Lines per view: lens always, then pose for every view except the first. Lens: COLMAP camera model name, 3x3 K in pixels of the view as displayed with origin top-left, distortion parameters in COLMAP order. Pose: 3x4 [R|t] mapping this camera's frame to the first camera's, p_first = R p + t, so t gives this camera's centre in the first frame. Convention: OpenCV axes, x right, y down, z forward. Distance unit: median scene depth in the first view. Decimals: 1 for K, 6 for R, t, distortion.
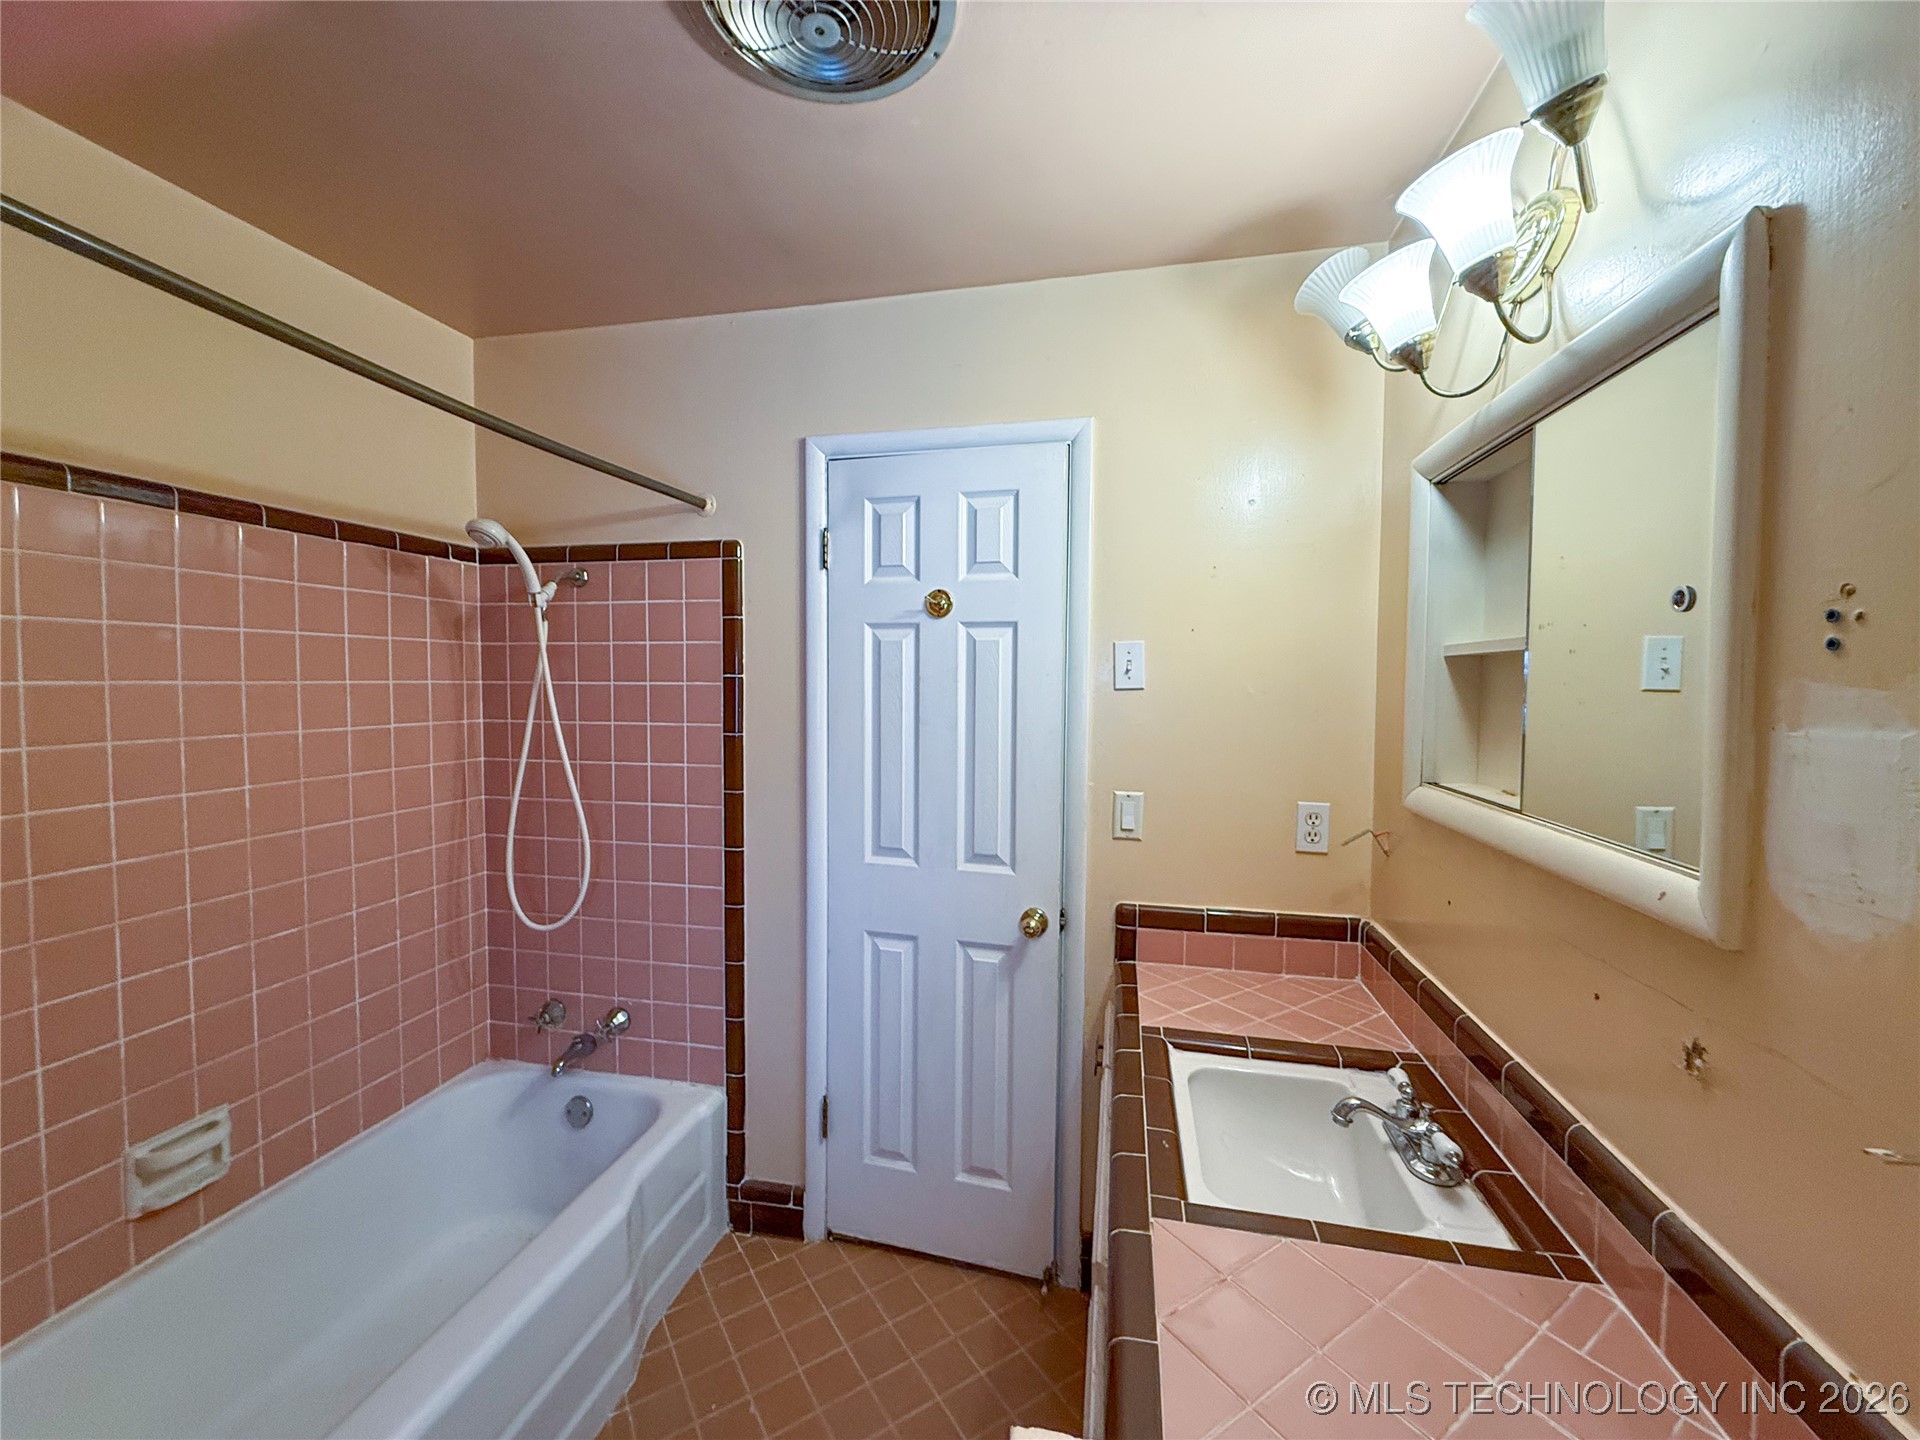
lens RADIAL K [[767.2, 0, 959.4], [0, 767.2, 714.9], [0, 0, 1]] dist [-0.002732, -0.000506]
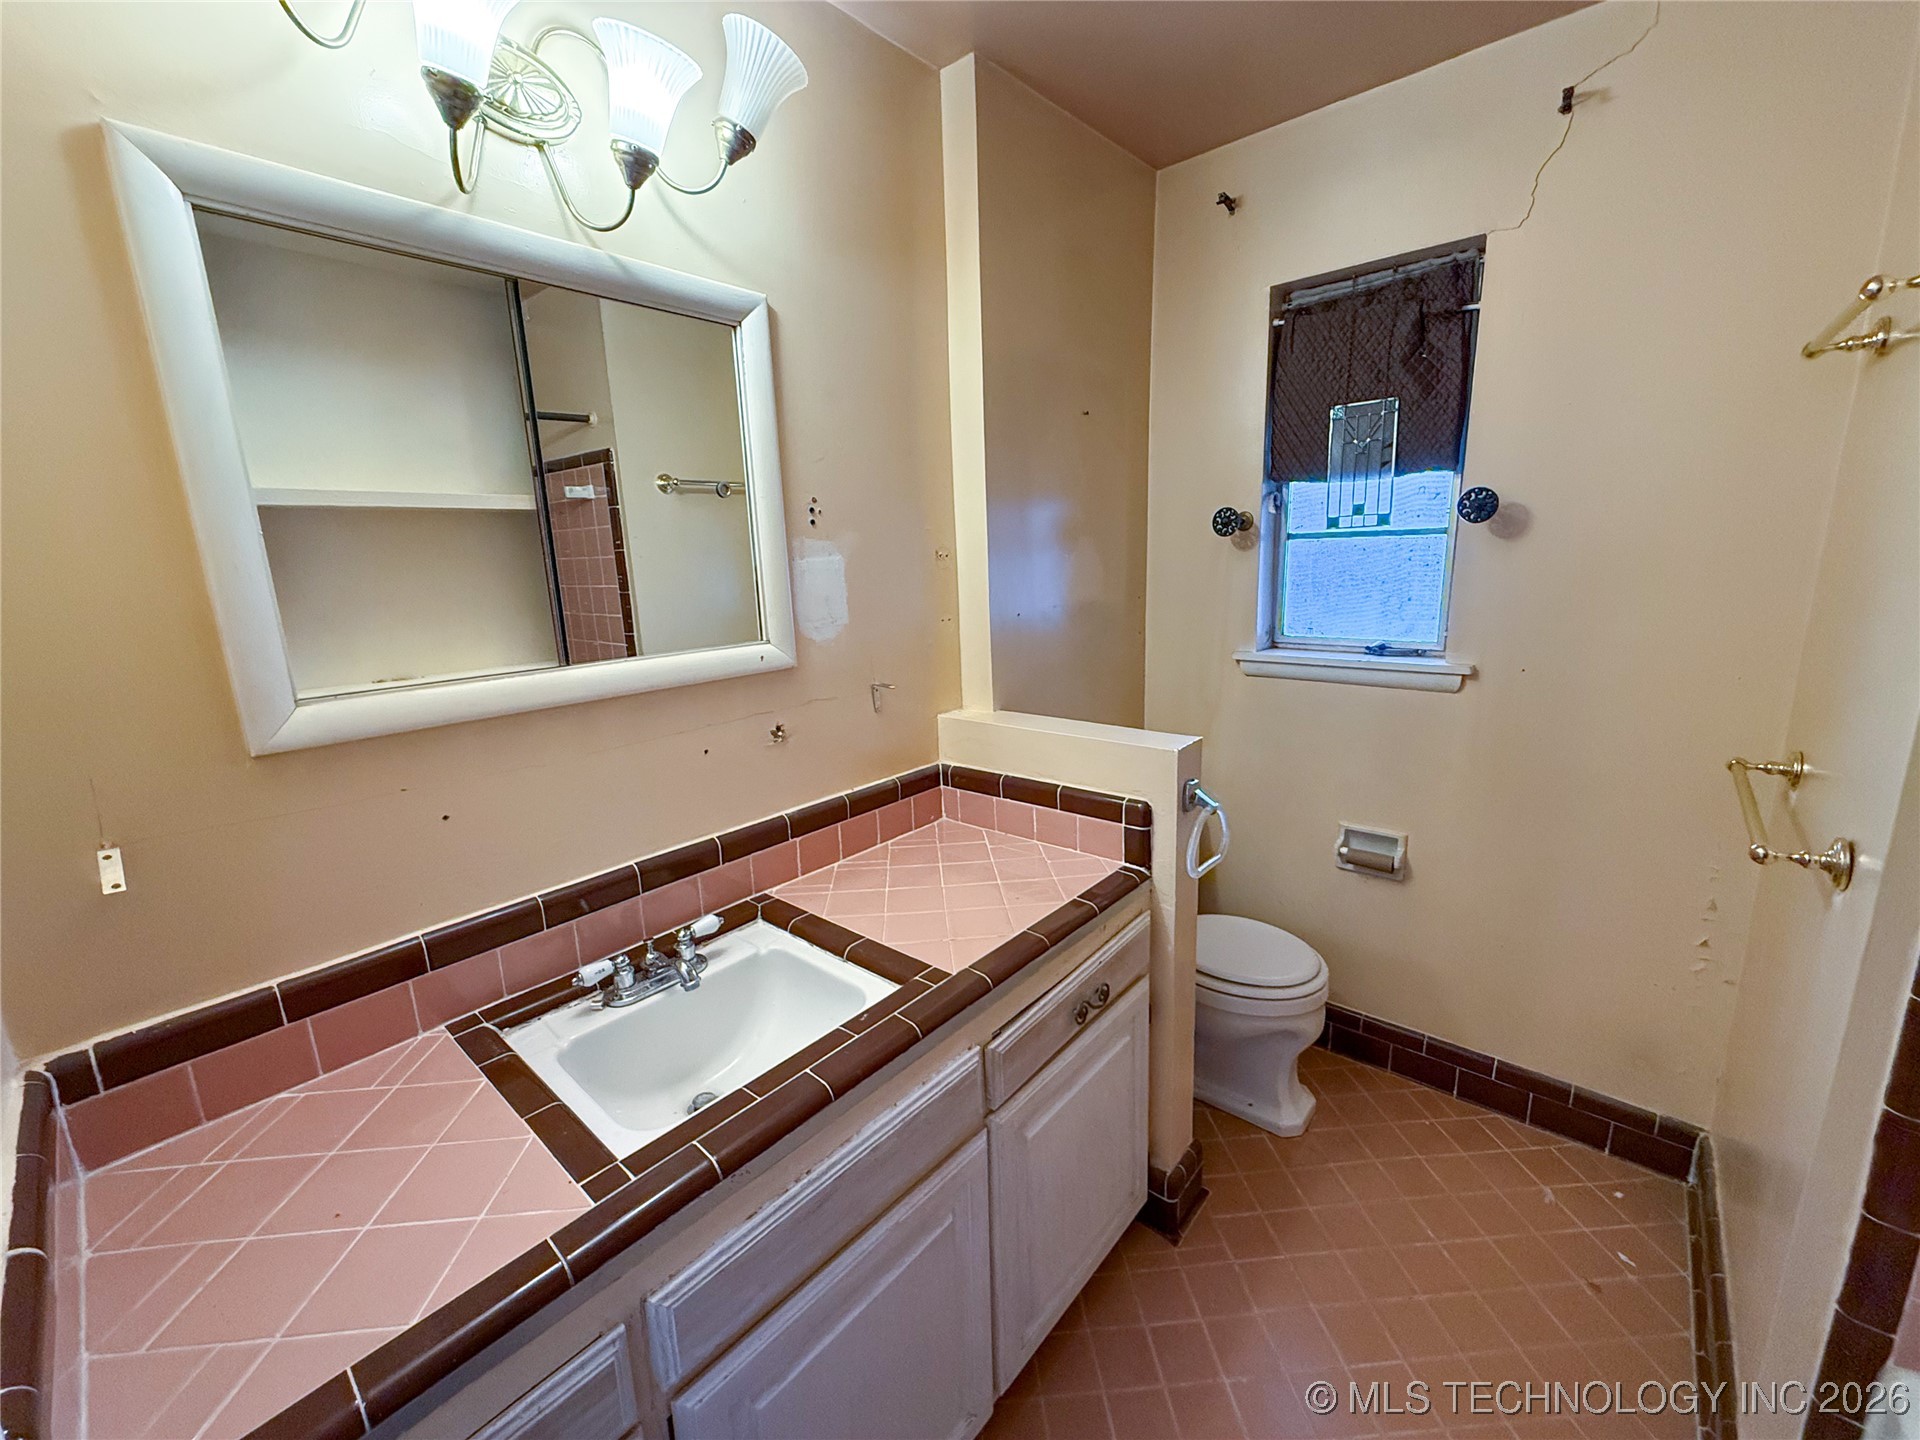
lens RADIAL K [[767.2, 0, 959.9], [0, 767.2, 718.4], [0, 0, 1]] dist [-0.002732, -0.000506]
pose [[-0.873909, -0.067834, 0.481334, -0.454472], [0.059455, 0.967864, 0.244345, -0.051285], [-0.482440, 0.242153, -0.841792, 2.737794]]
